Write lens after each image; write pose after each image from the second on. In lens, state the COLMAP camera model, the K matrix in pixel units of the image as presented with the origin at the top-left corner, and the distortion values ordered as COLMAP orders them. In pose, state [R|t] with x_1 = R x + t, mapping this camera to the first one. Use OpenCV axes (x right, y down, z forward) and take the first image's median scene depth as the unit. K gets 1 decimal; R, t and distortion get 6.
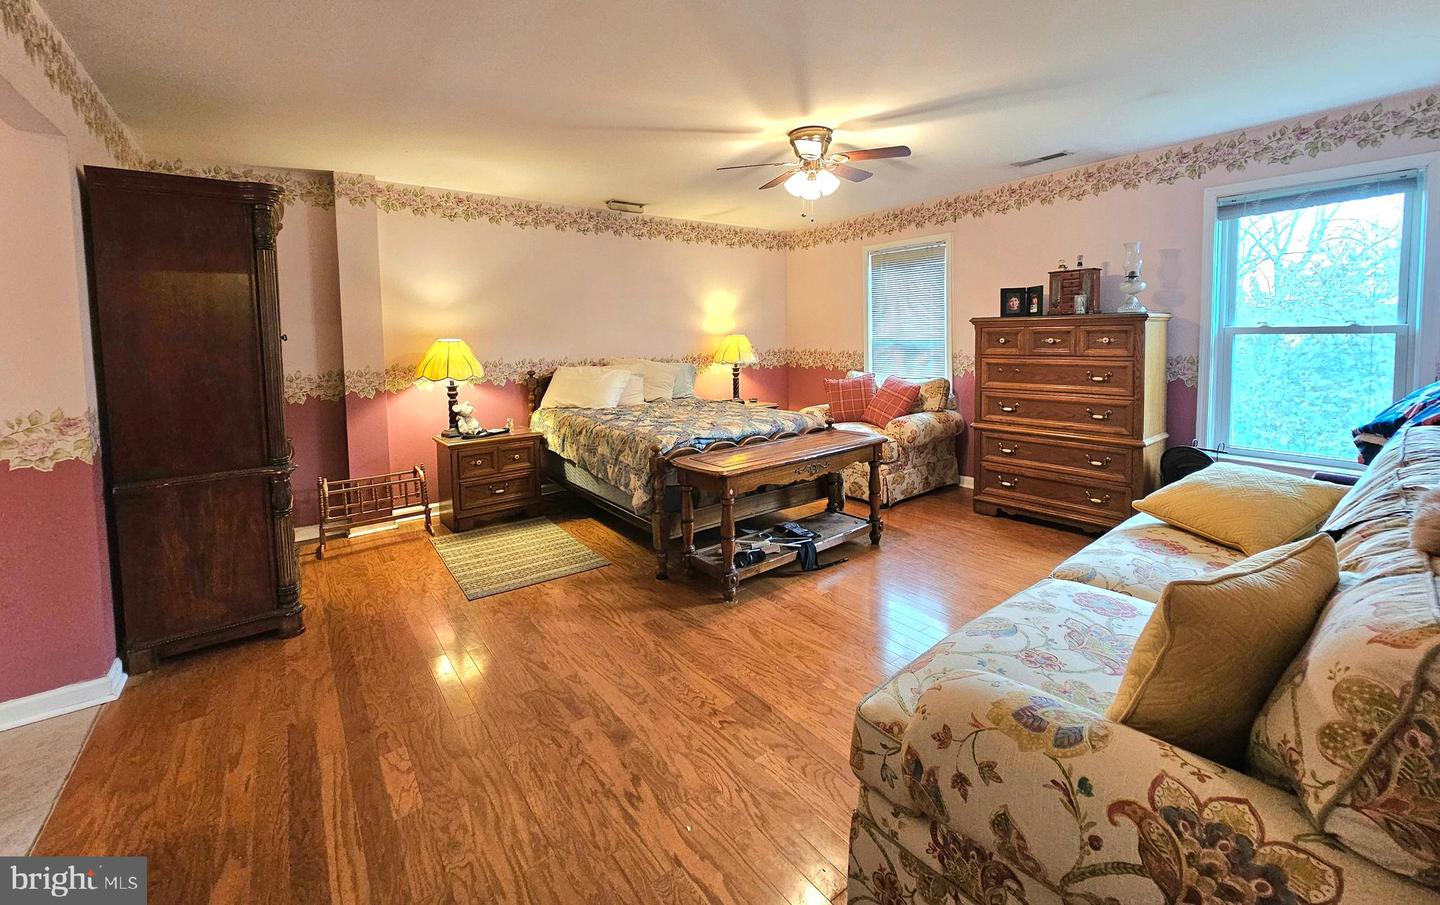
lens RADIAL K [[575.2, 0, 728.5], [0, 575.2, 369.7], [0, 0, 1]] dist [-0.000524, 0.000213]
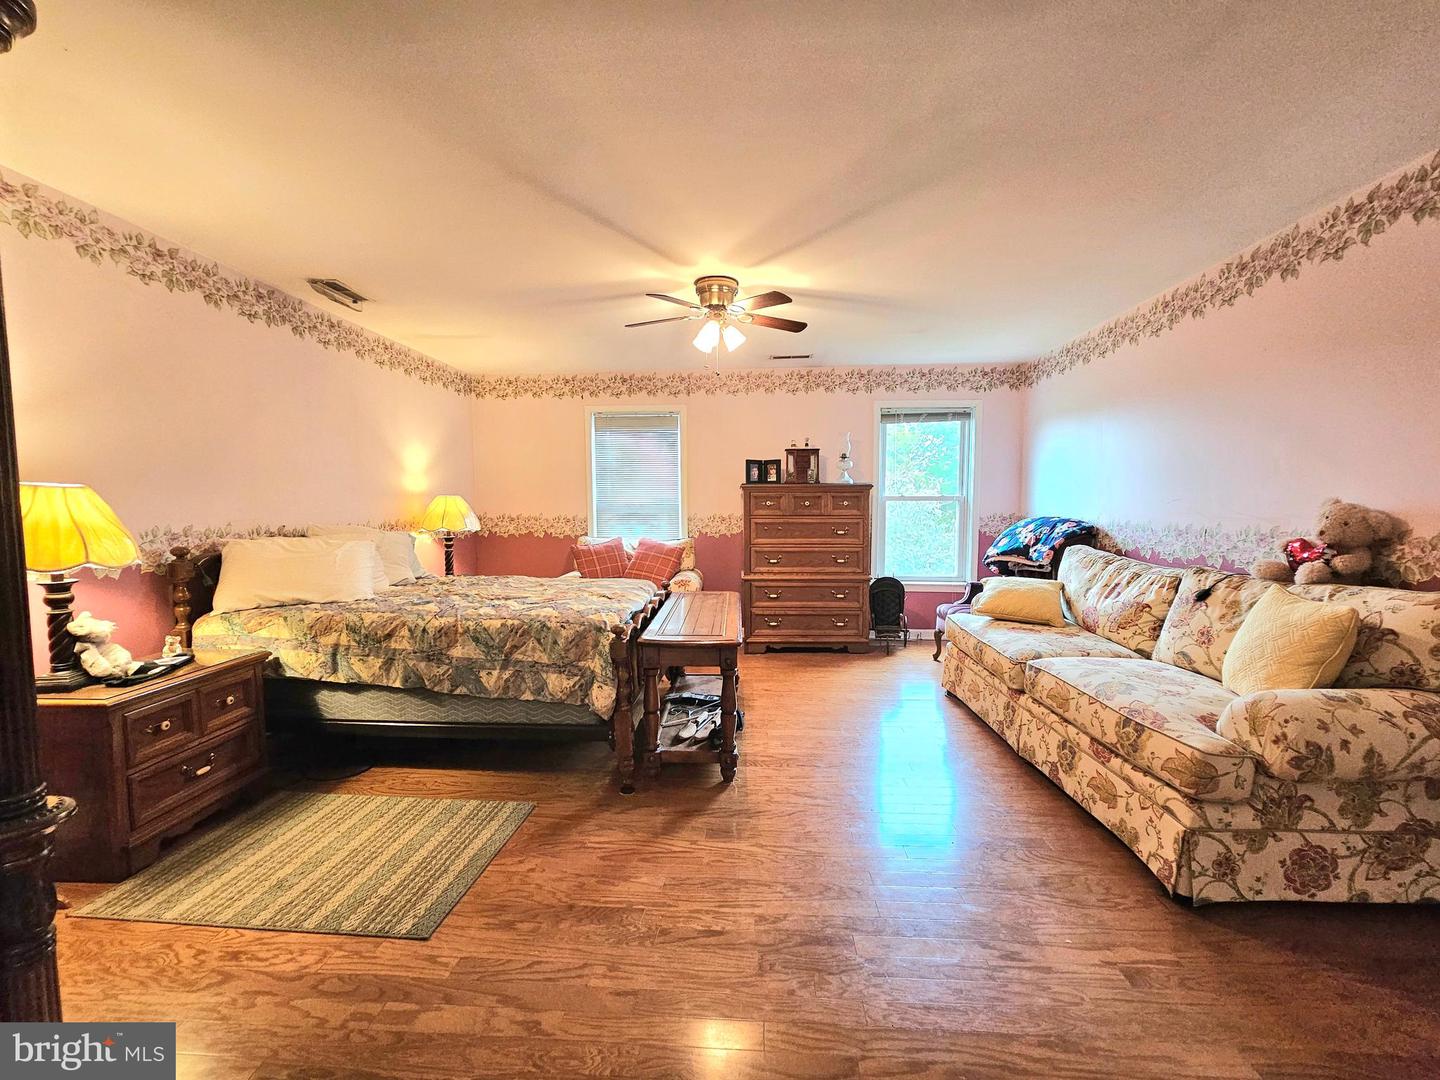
lens RADIAL K [[576.8, 0, 720.7], [0, 576.8, 540.2], [0, 0, 1]] dist [0.000887, 0.000284]
pose [[0.666711, -0.032286, 0.744617, -0.469419], [0.035556, 0.999302, 0.011492, 0.007975], [-0.744468, 0.018814, 0.667394, 0.278608]]
